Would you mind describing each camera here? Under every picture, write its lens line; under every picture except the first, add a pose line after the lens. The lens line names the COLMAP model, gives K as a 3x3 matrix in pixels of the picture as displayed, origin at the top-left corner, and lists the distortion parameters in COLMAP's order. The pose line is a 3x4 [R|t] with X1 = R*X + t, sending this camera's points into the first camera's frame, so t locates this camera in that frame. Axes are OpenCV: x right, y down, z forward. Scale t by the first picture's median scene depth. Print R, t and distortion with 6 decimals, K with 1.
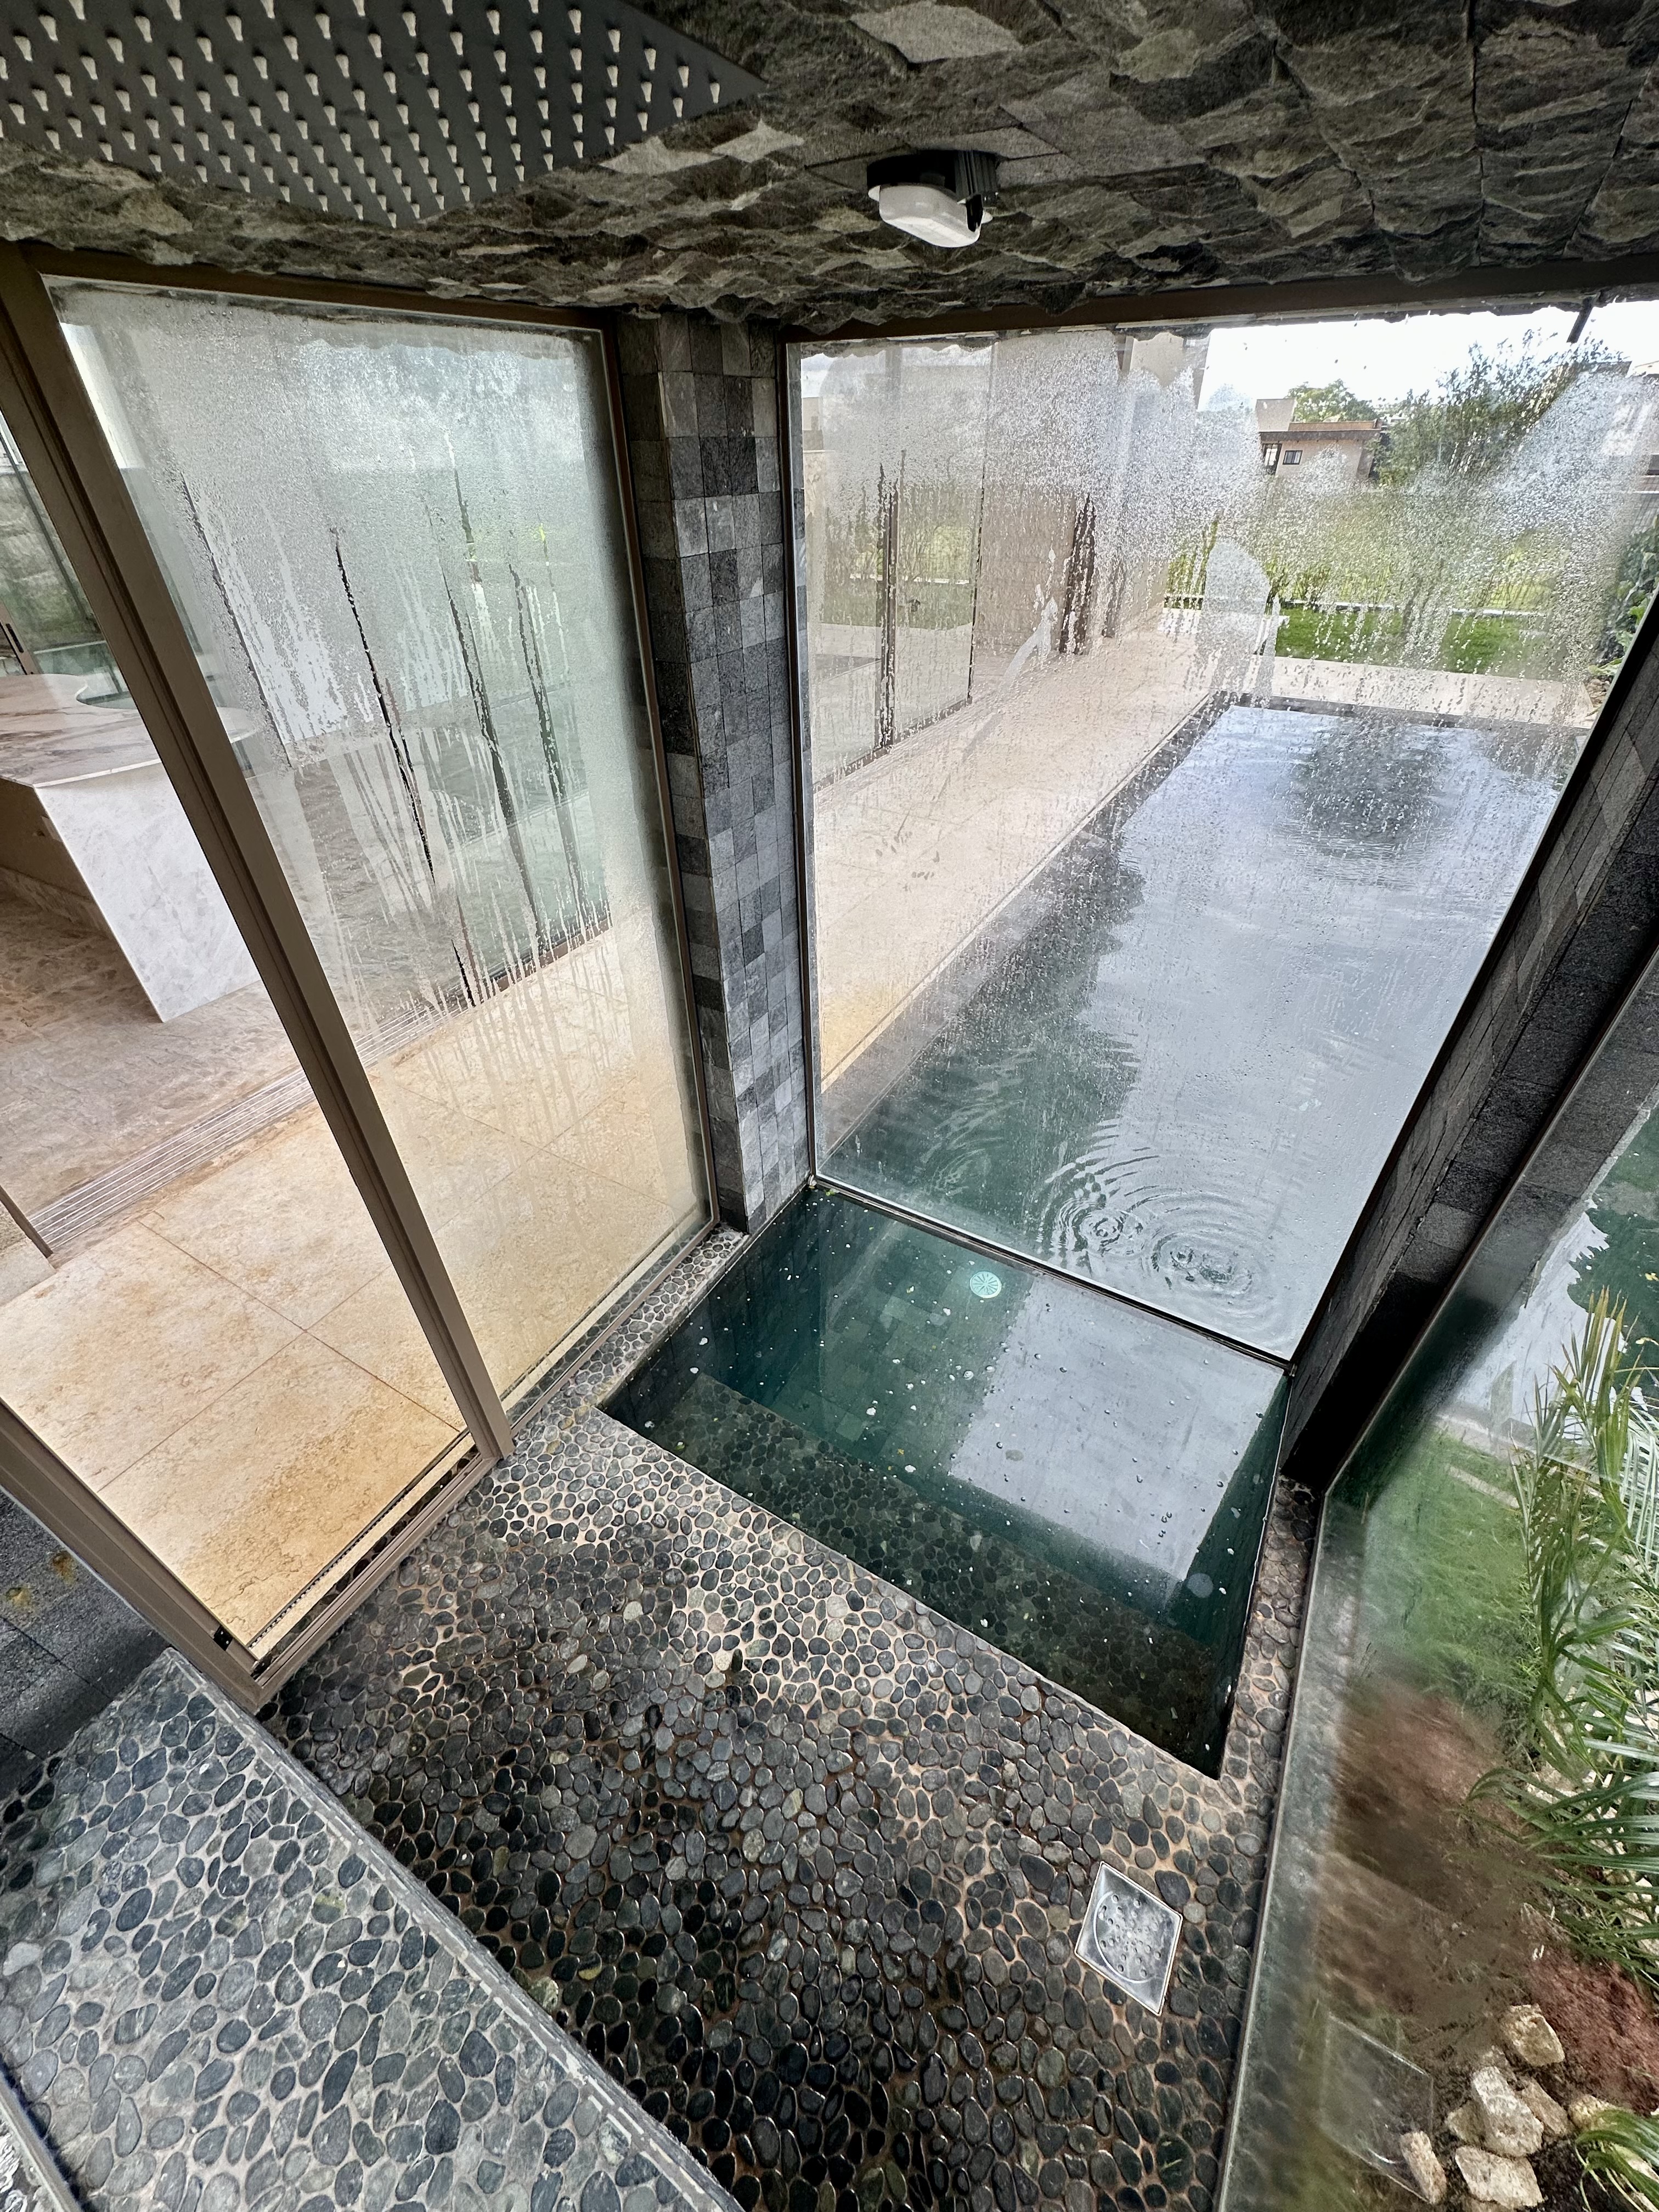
lens RADIAL K [[887.0, 0, 824.7], [0, 887.0, 1112.4], [0, 0, 1]] dist [-0.003501, 0.000548]
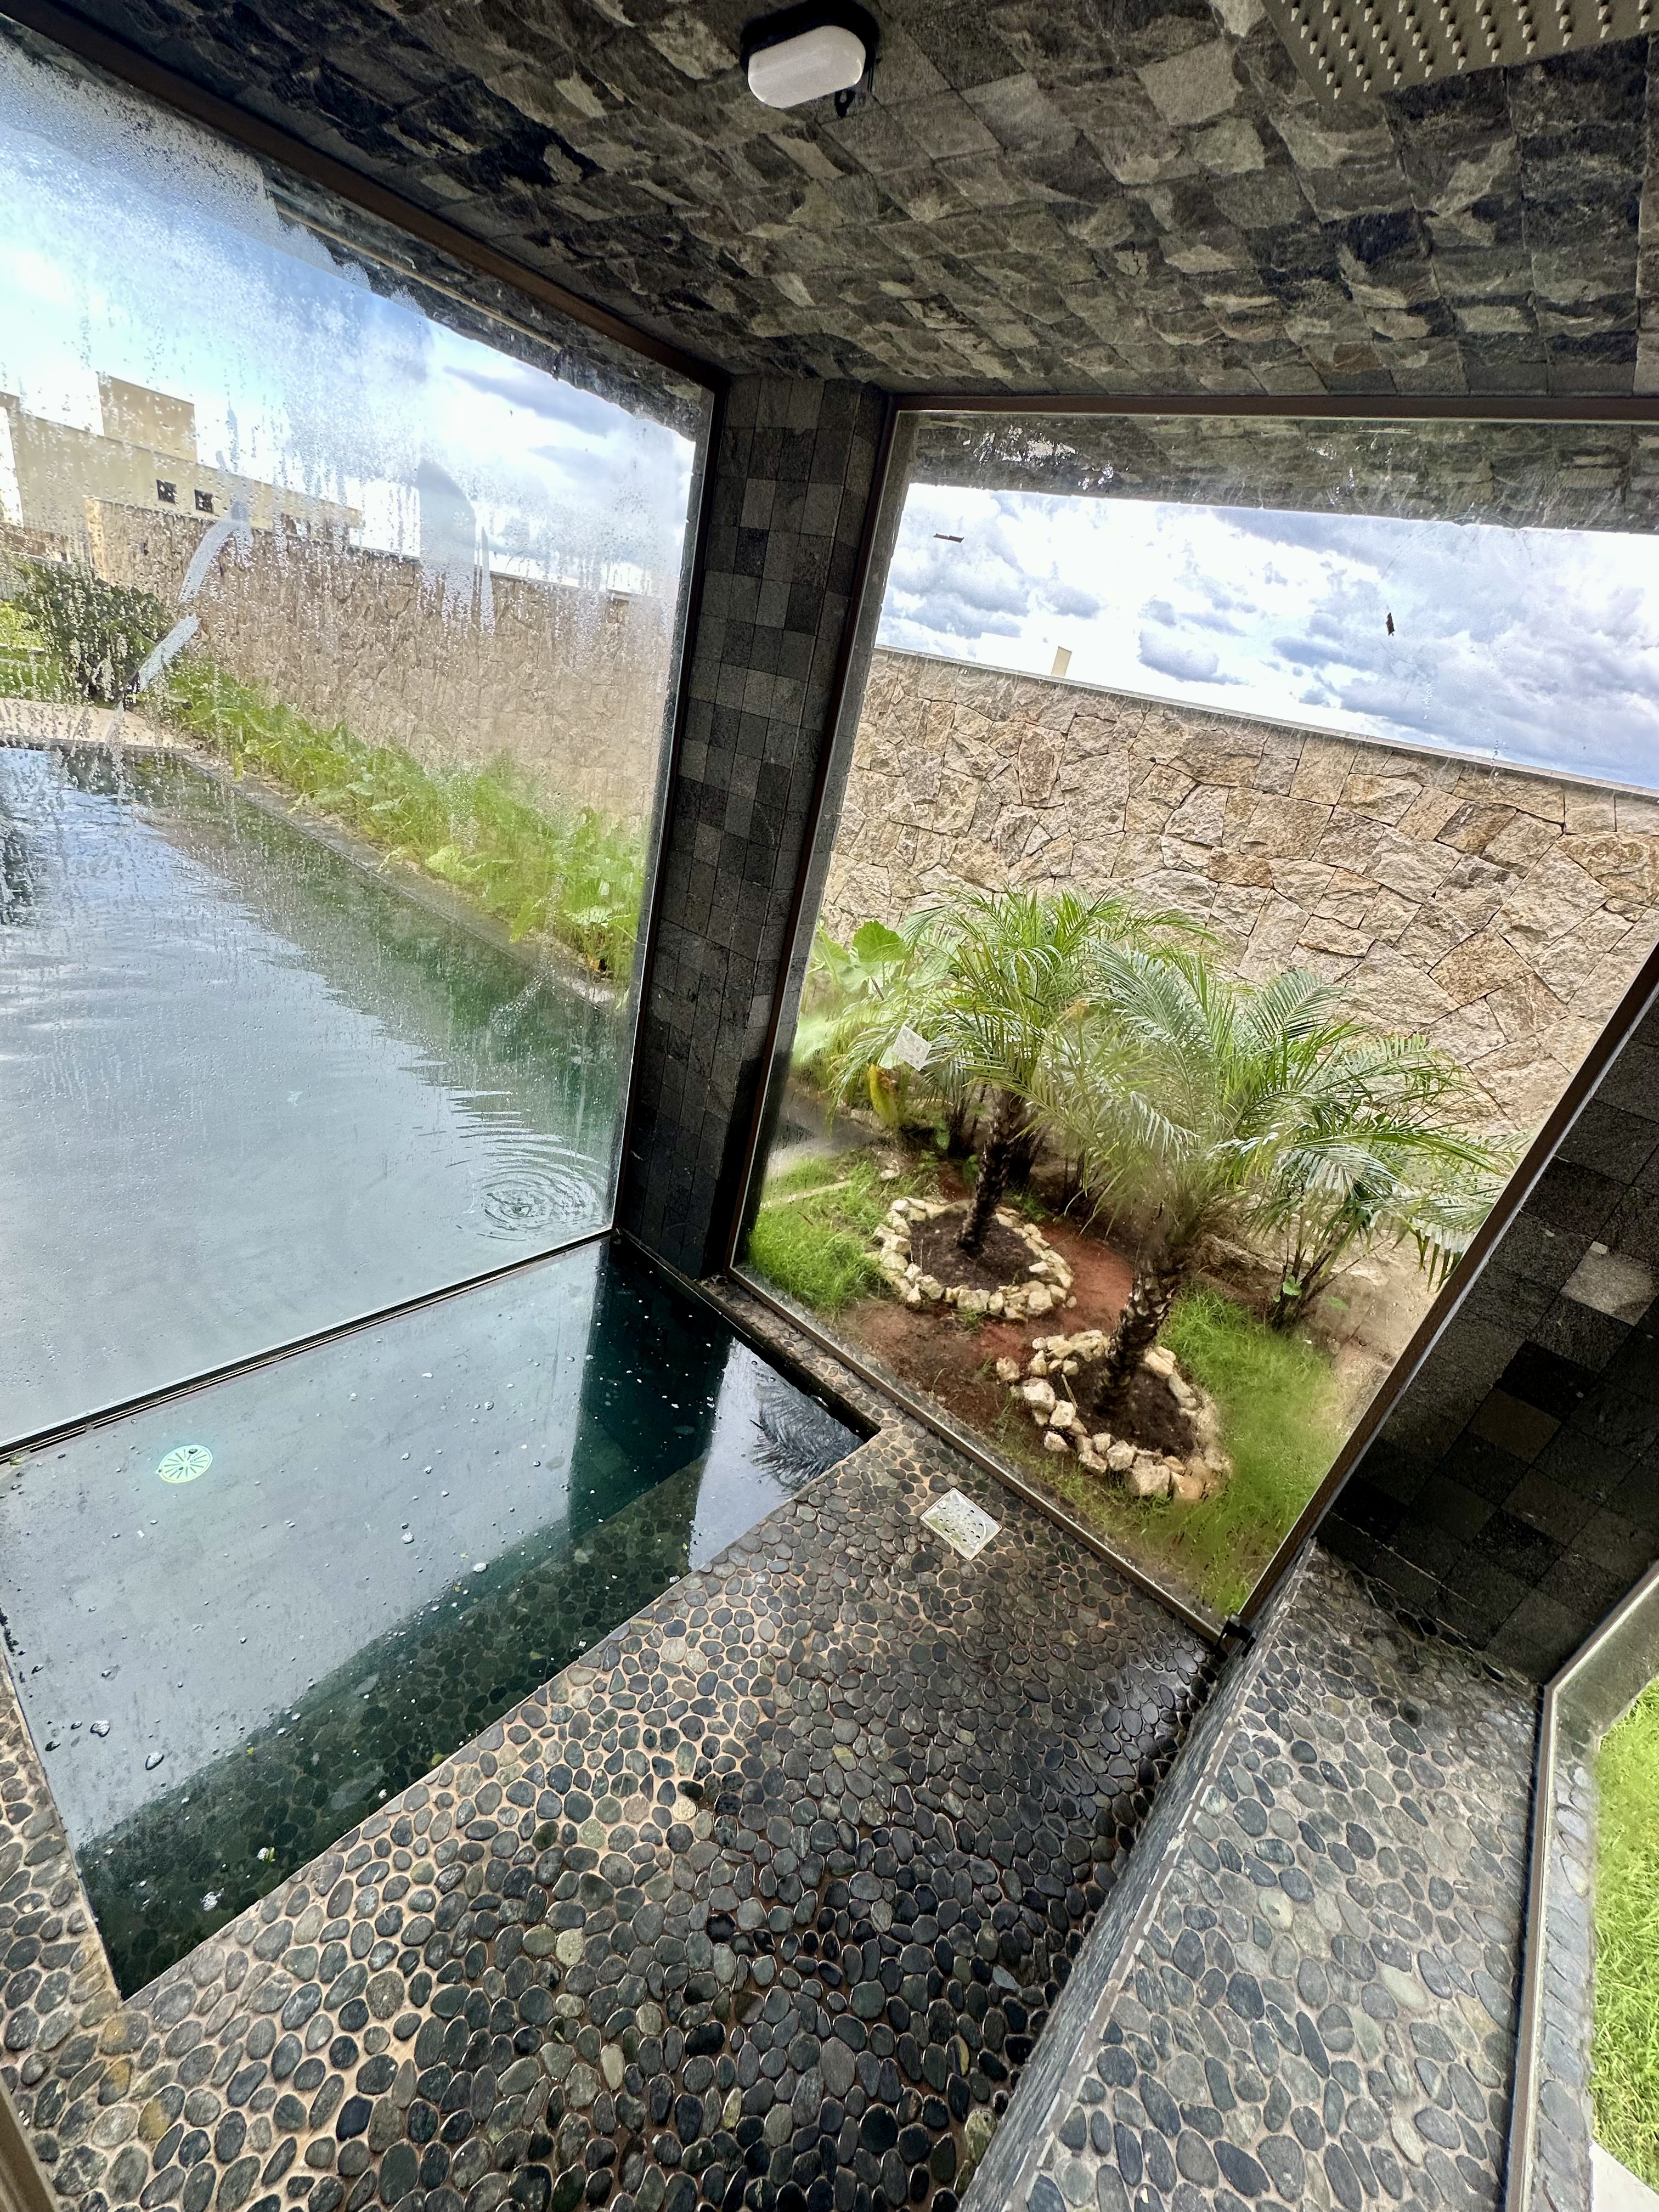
lens RADIAL K [[887.0, 0, 826.5], [0, 887.0, 1102.3], [0, 0, 1]] dist [-0.003501, 0.000548]
pose [[0.173344, -0.368334, 0.913390, -0.572498], [0.416939, 0.867667, 0.270769, -0.083008], [-0.892252, 0.333892, 0.303978, 0.436349]]
